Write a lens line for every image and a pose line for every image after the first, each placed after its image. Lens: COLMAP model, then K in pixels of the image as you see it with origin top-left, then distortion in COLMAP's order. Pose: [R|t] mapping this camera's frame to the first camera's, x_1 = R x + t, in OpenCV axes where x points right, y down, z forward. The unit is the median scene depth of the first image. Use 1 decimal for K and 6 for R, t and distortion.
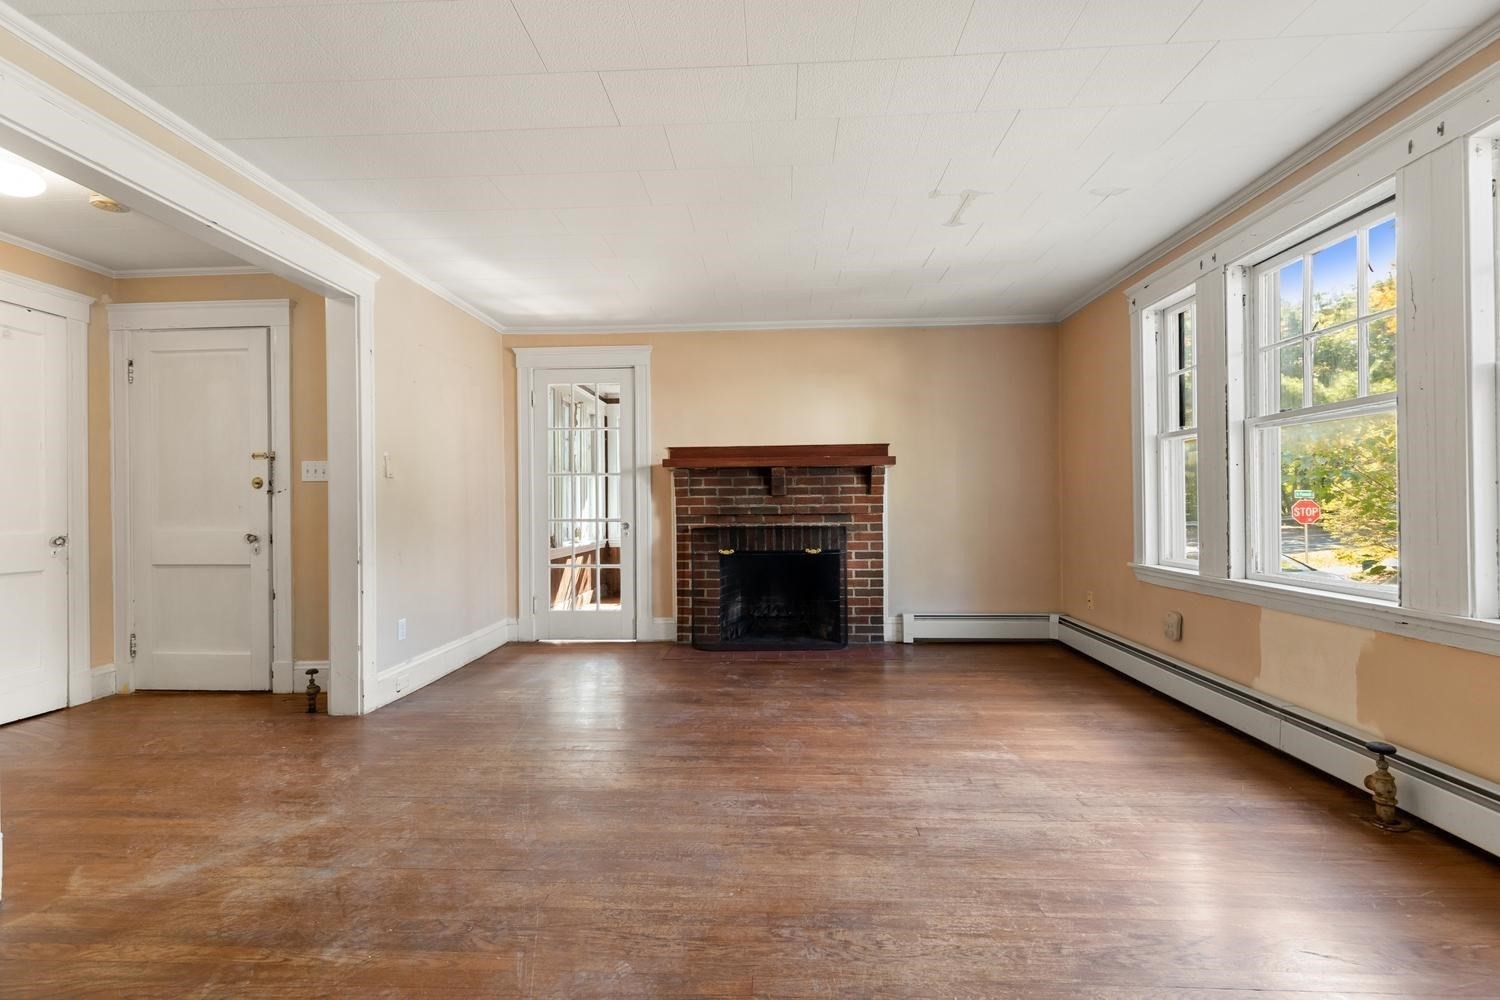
lens RADIAL K [[679.7, 0, 723.7], [0, 679.7, 501.9], [0, 0, 1]] dist [0.004858, -0.001687]
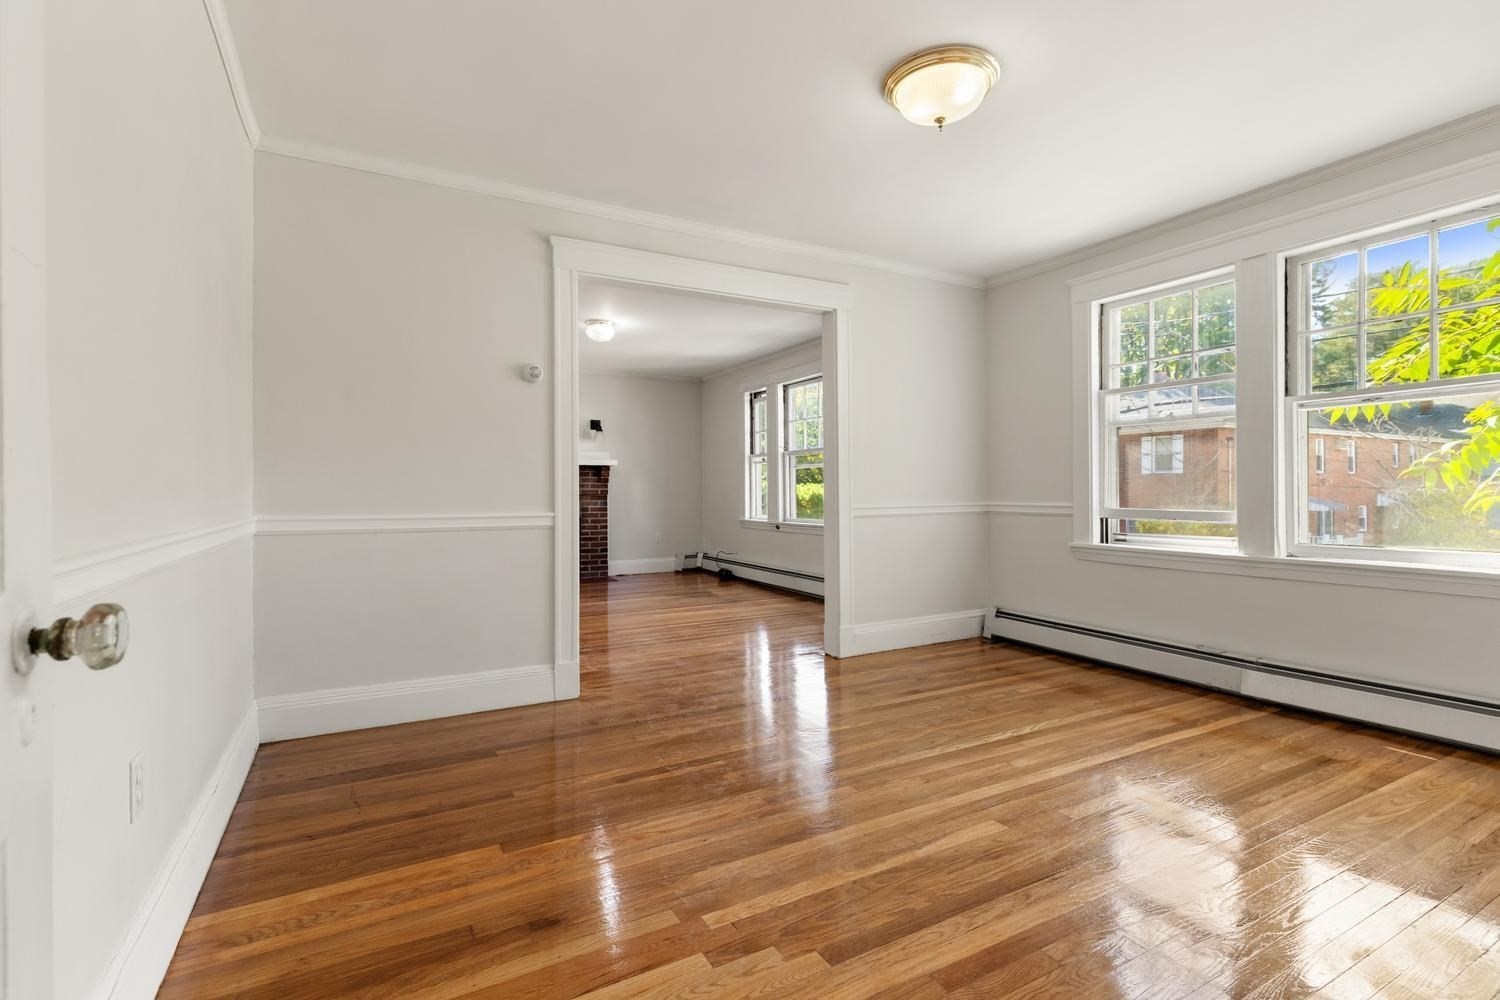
lens RADIAL K [[679.7, 0, 758.4], [0, 679.7, 494.1], [0, 0, 1]] dist [0.004858, -0.001687]
pose [[0.829554, 0.002567, 0.558420, -0.371335], [-0.003006, 0.999995, -0.000131, 0.013825], [-0.558418, -0.001570, 0.829558, -0.542696]]
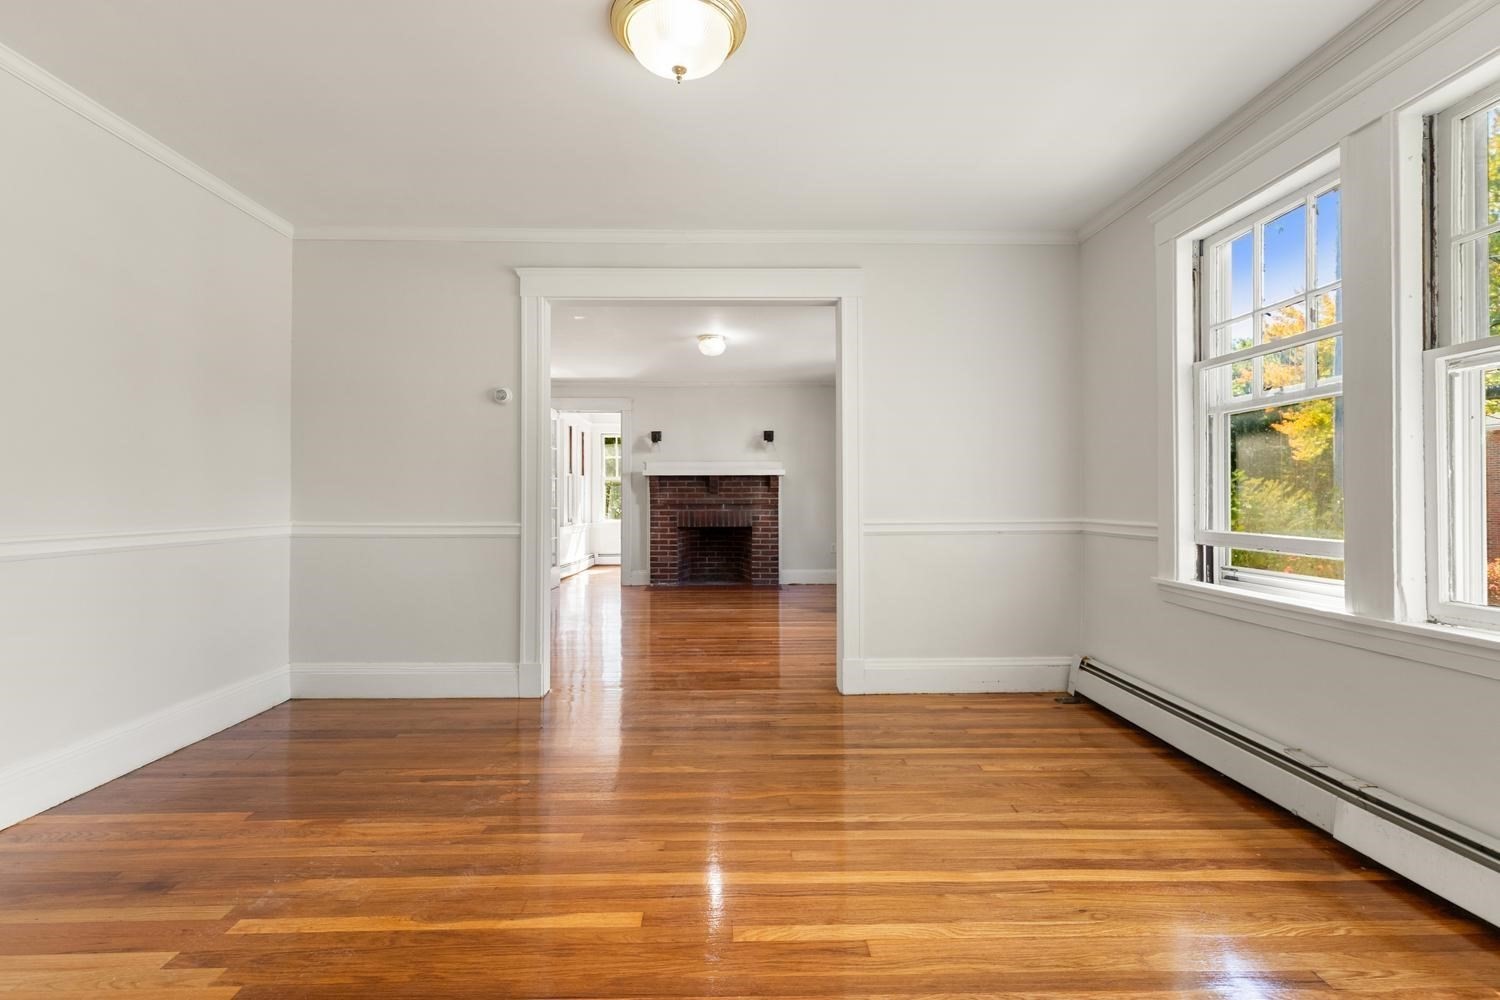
lens RADIAL K [[679.7, 0, 758.8], [0, 679.7, 498.3], [0, 0, 1]] dist [0.004858, -0.001687]
pose [[0.993142, 0.007469, 0.116673, -0.003348], [-0.007303, 0.999972, -0.001856, 0.005911], [-0.116684, 0.000991, 0.993169, -0.622267]]
